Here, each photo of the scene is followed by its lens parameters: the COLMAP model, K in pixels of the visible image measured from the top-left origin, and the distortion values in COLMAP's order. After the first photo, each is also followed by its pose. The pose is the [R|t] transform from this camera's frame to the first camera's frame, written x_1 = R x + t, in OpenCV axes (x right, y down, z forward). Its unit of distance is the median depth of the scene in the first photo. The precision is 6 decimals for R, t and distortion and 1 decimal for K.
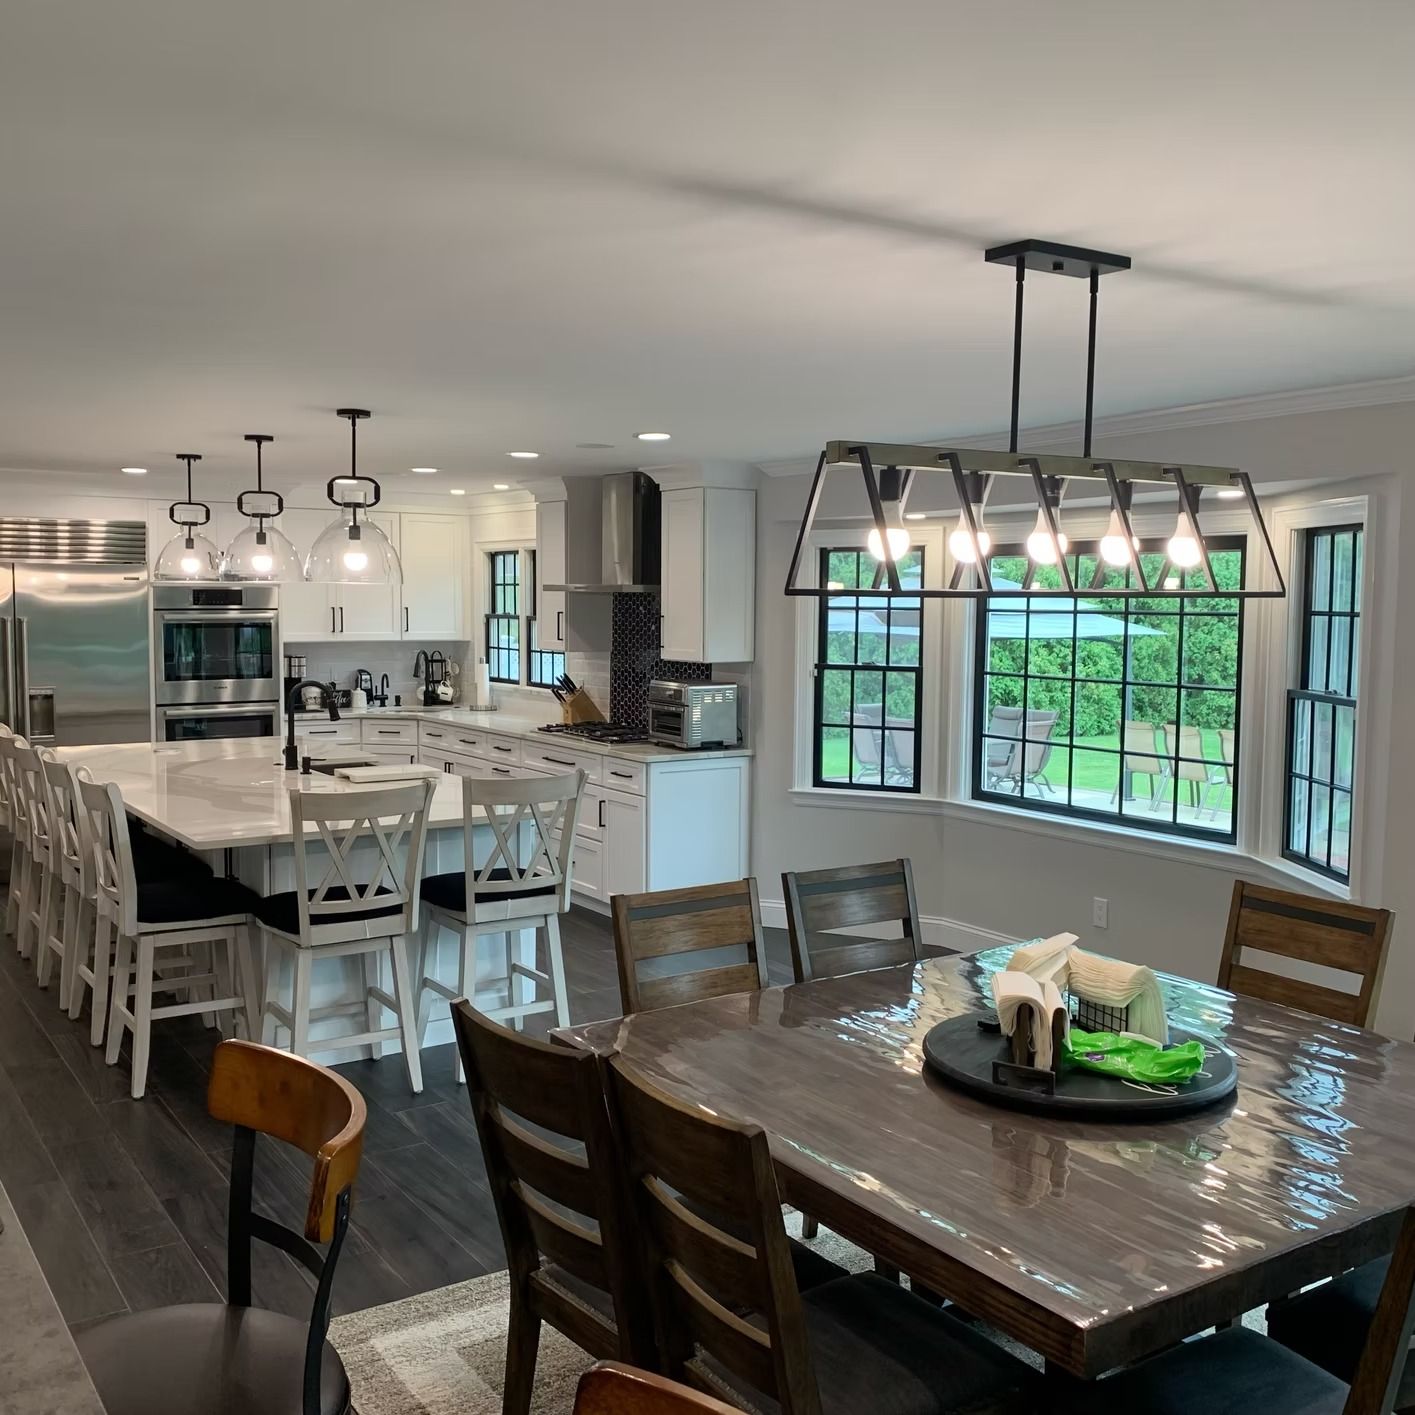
lens RADIAL K [[1457.8, 0, 708.8], [0, 1457.8, 716.1], [0, 0, 1]] dist [0.055019, 0.000000]
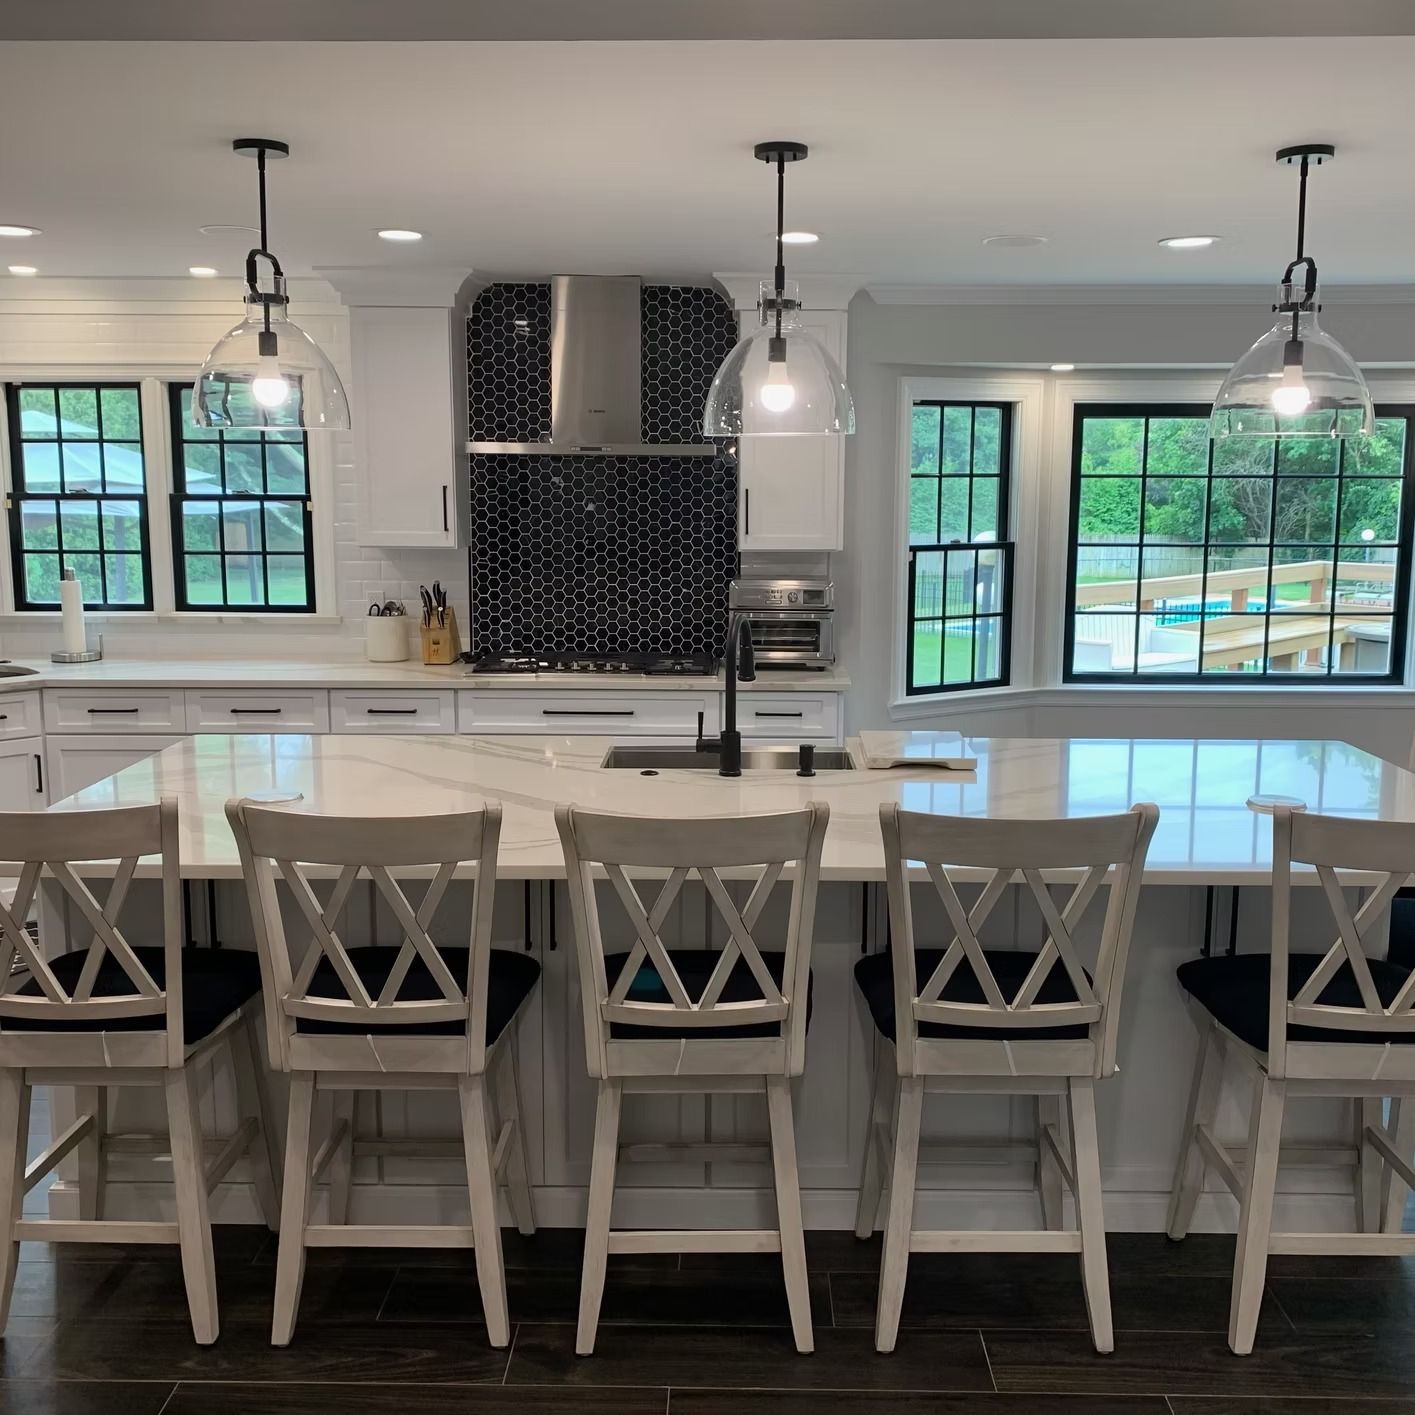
lens RADIAL K [[1457.8, 0, 722.5], [0, 1457.8, 741.6], [0, 0, 1]] dist [0.055019, 0.000000]
pose [[0.570915, -0.151708, 0.806871, -0.555392], [0.069300, 0.988177, 0.136762, -0.039057], [-0.818079, -0.022163, 0.574678, 0.512148]]
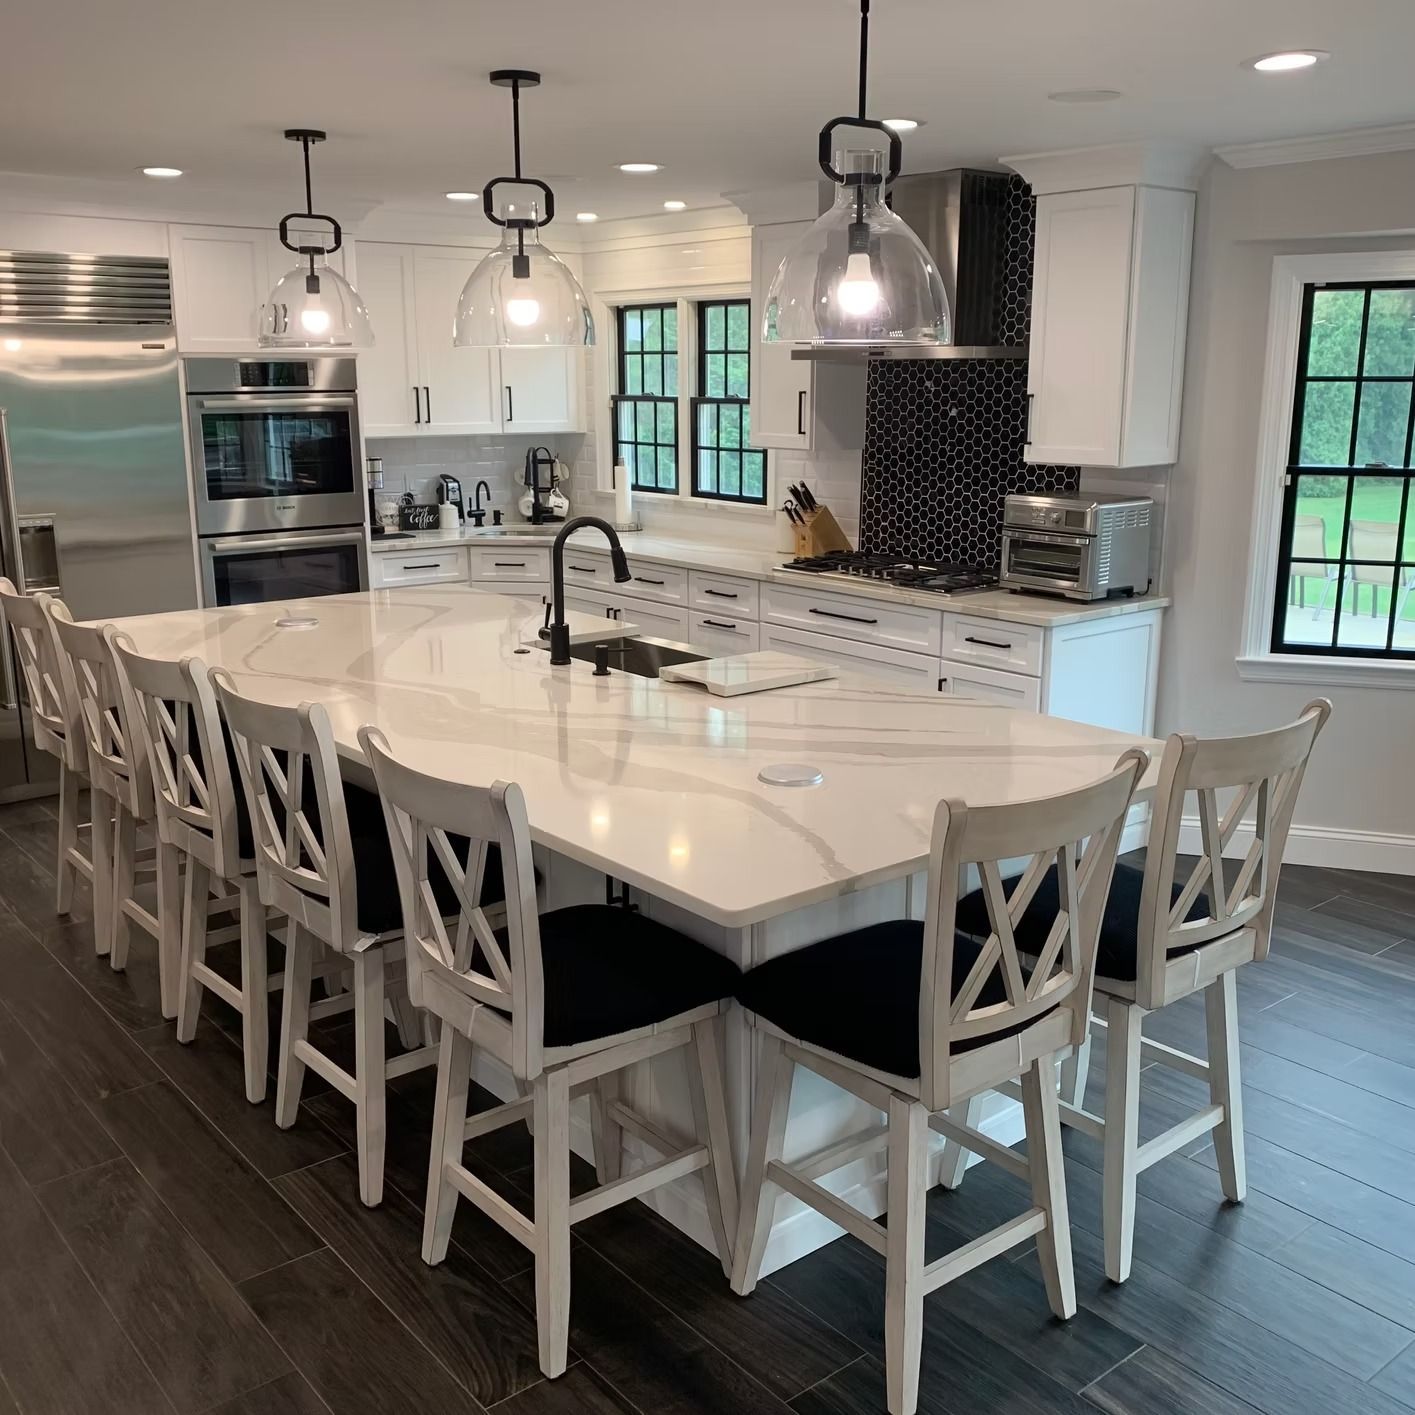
lens RADIAL K [[1457.8, 0, 694.2], [0, 1457.8, 710.3], [0, 0, 1]] dist [0.055019, 0.000000]
pose [[0.995252, -0.030313, 0.092496, -0.214851], [0.016431, 0.988954, 0.147310, -0.024633], [-0.095940, -0.145091, 0.984756, 0.298435]]
